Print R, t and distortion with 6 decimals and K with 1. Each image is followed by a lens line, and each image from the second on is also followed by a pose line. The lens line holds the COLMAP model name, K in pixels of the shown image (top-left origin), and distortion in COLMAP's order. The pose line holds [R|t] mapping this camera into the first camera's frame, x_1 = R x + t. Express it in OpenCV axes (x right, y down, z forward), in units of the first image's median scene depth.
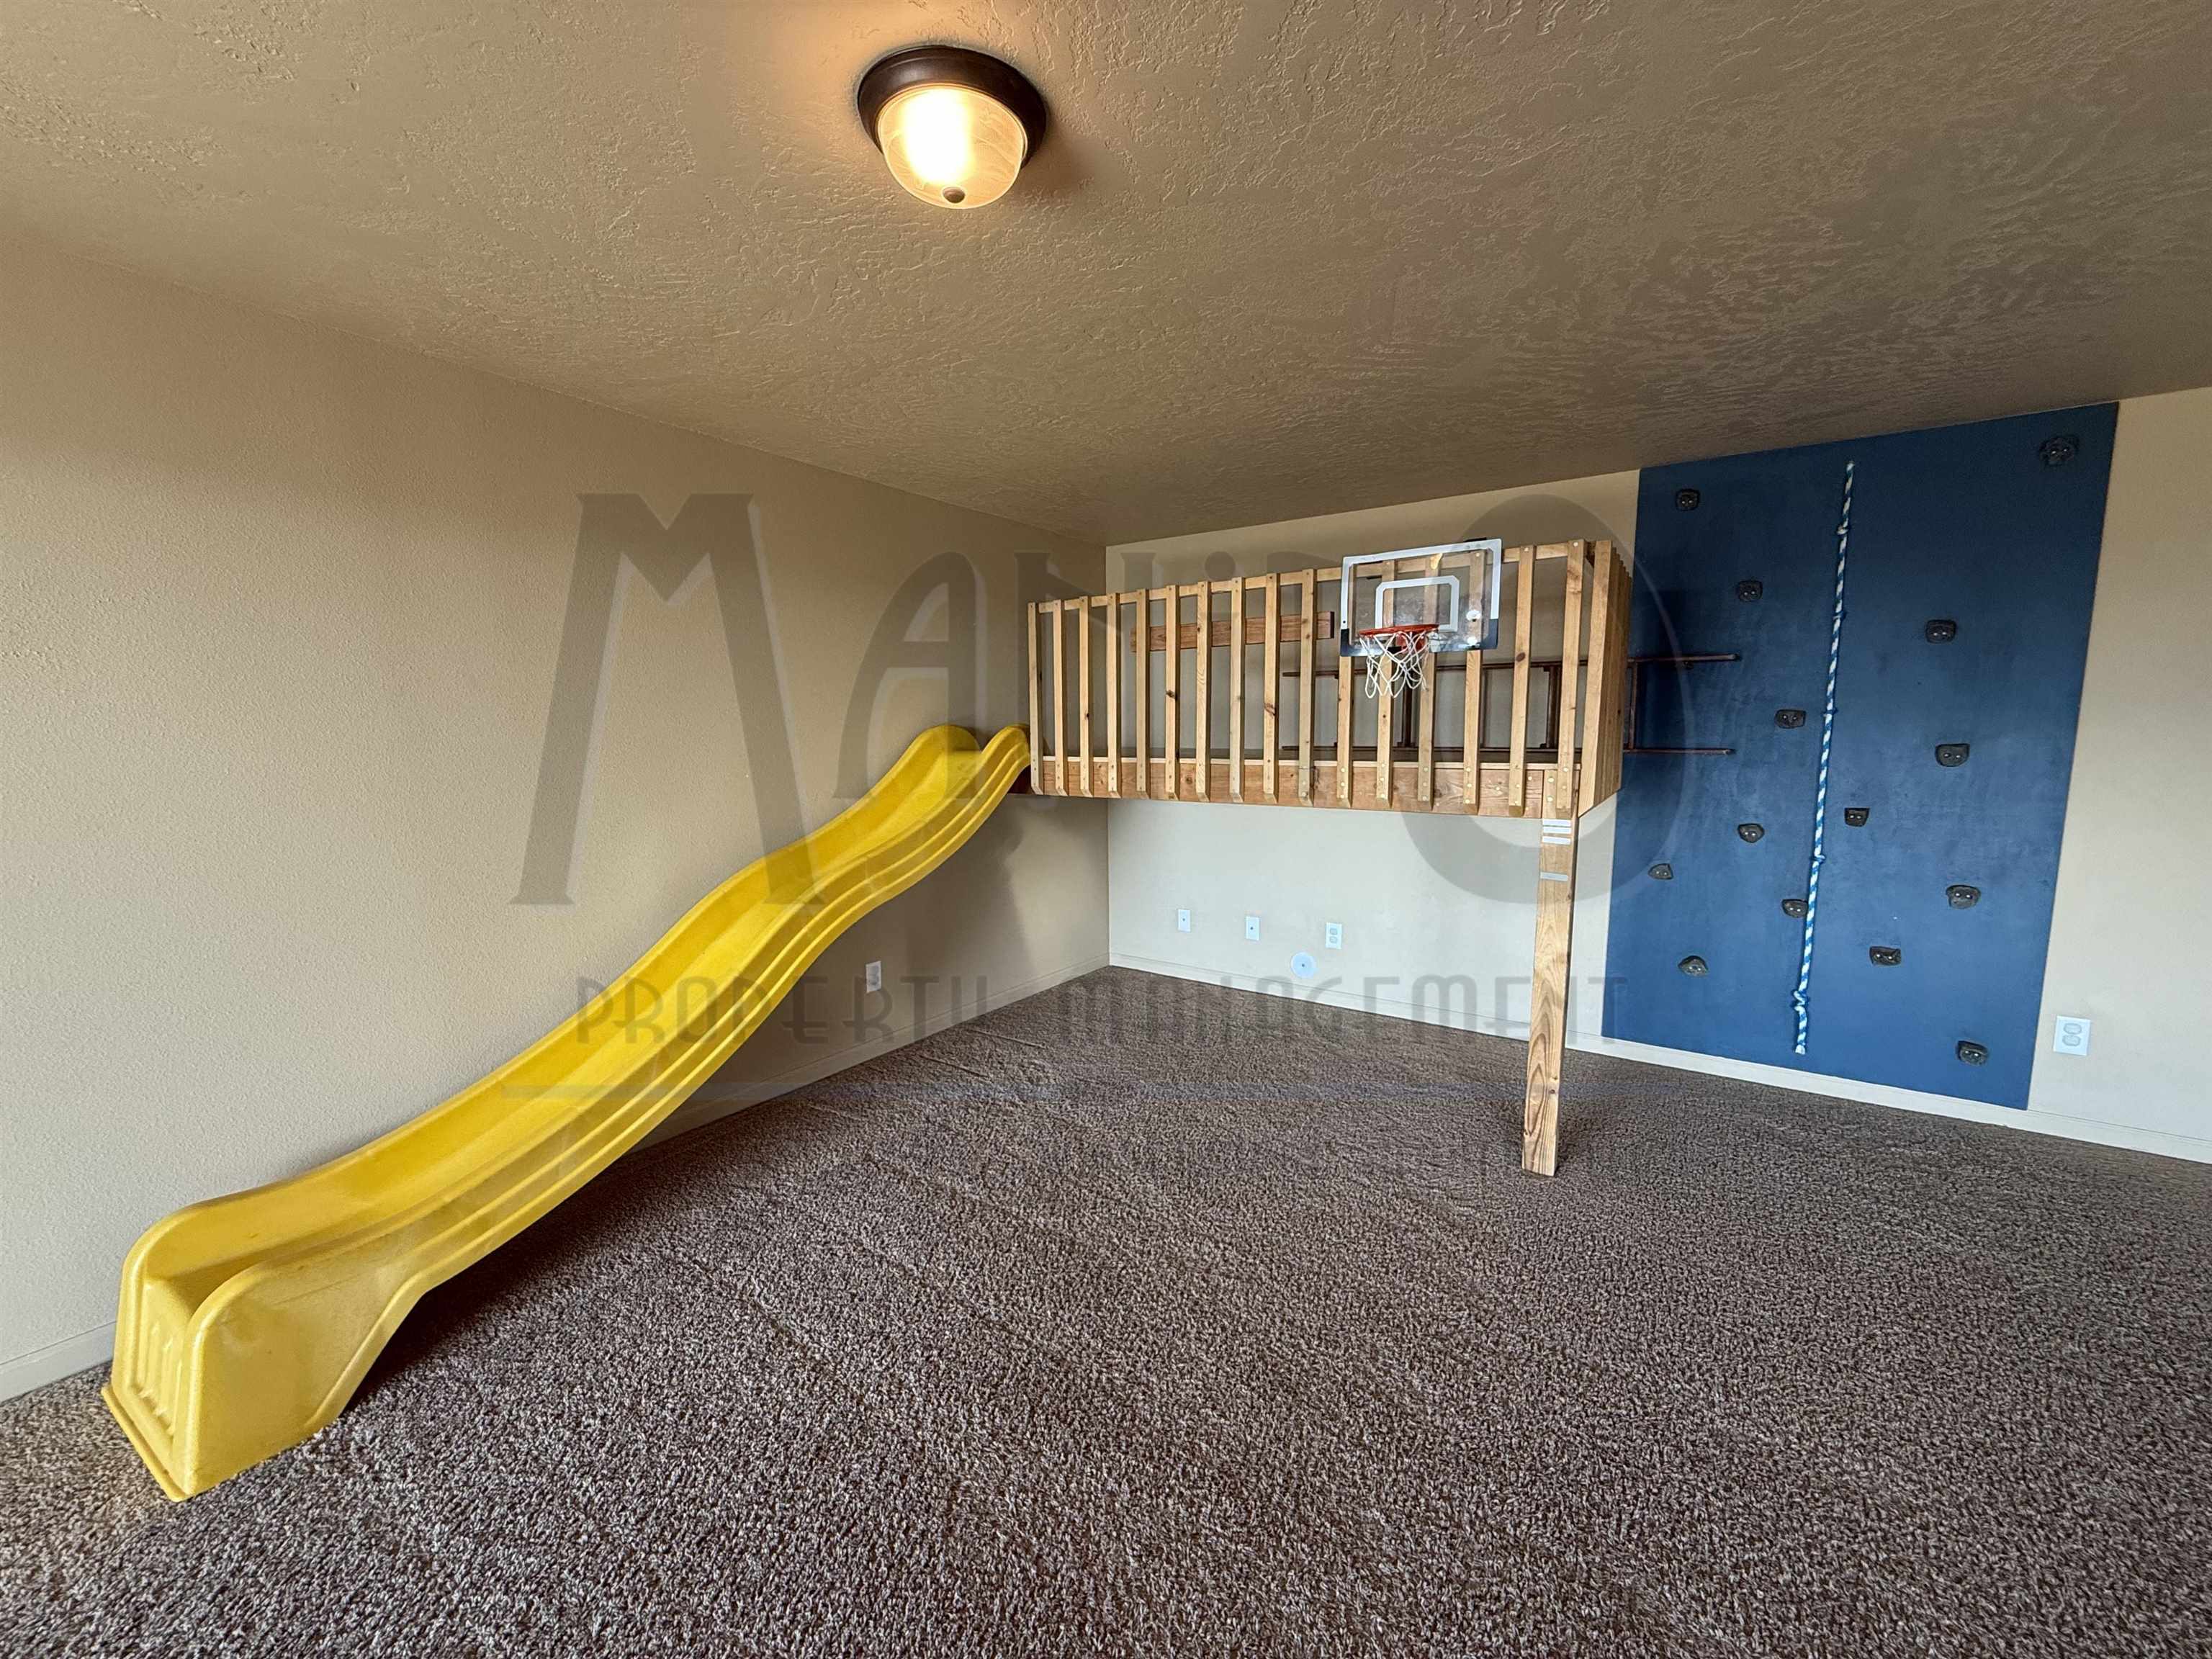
lens RADIAL K [[885.8, 0, 1106.8], [0, 885.8, 838.2], [0, 0, 1]] dist [-0.000843, -0.000404]
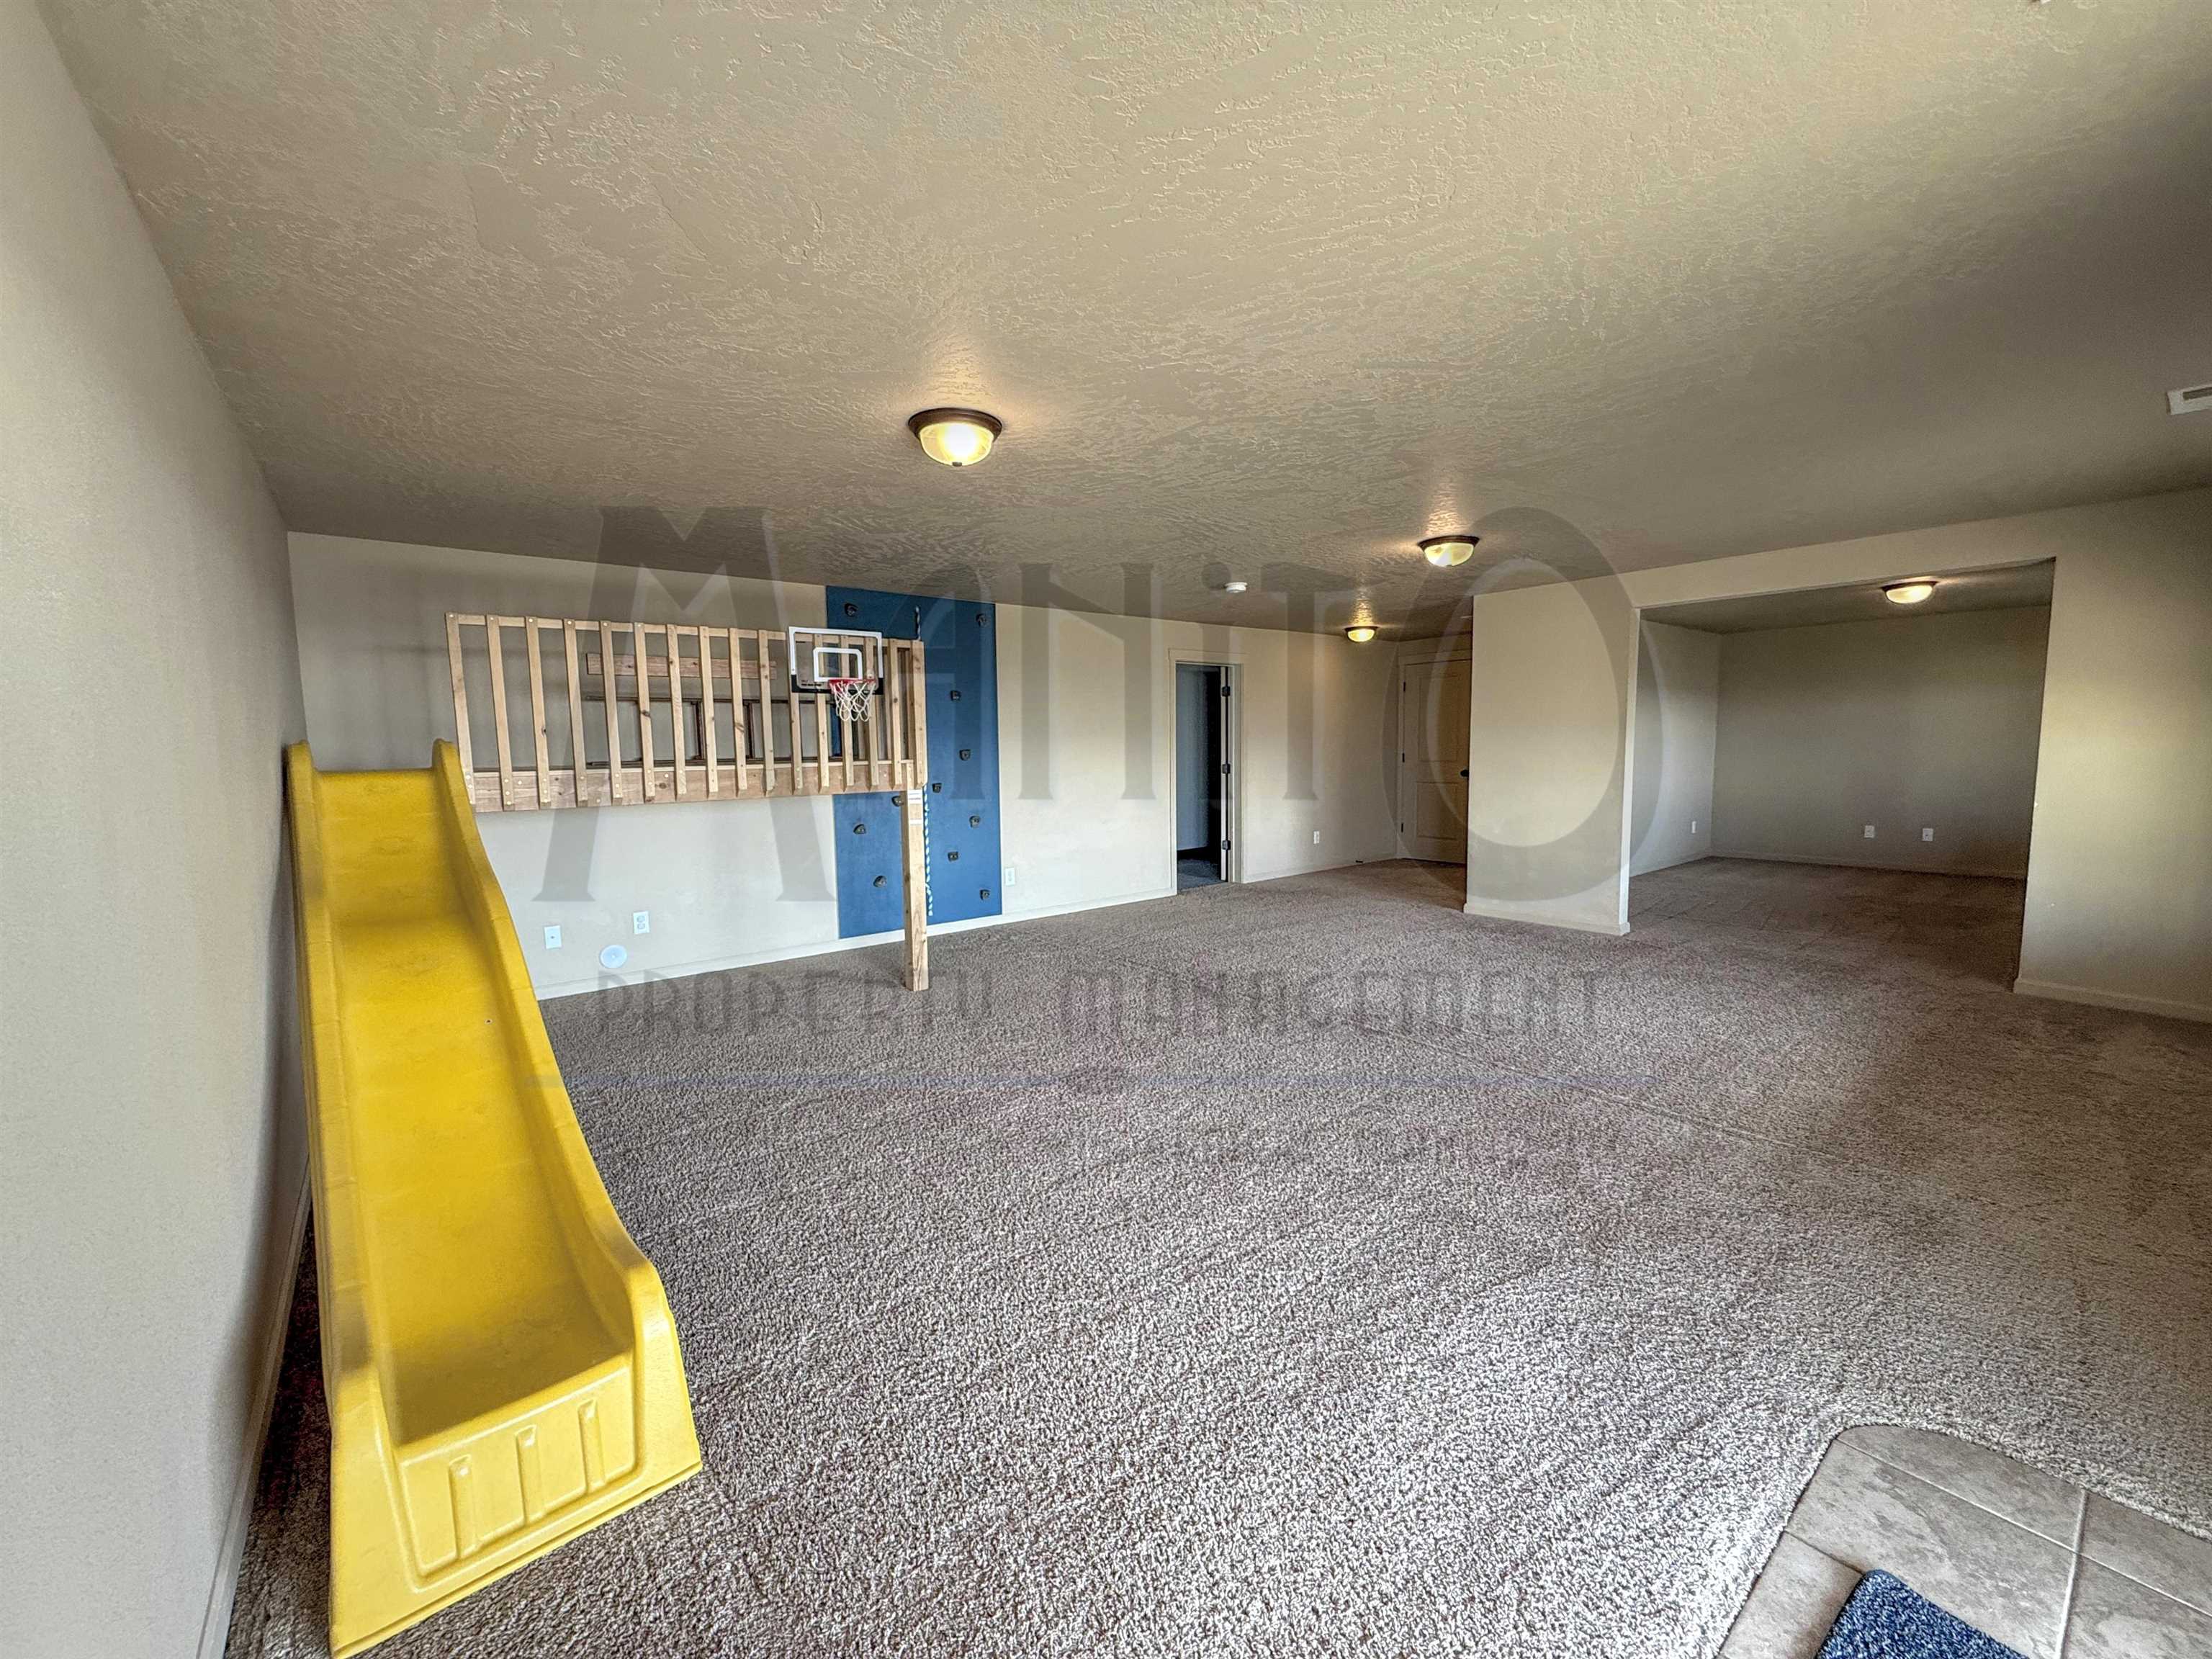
lens RADIAL K [[885.8, 0, 1109.6], [0, 885.8, 826.5], [0, 0, 1]] dist [-0.000843, -0.000404]
pose [[0.279101, -0.088980, 0.956130, -1.017273], [0.139542, 0.988887, 0.051295, 0.015395], [-0.950069, 0.119104, 0.288415, 0.091131]]
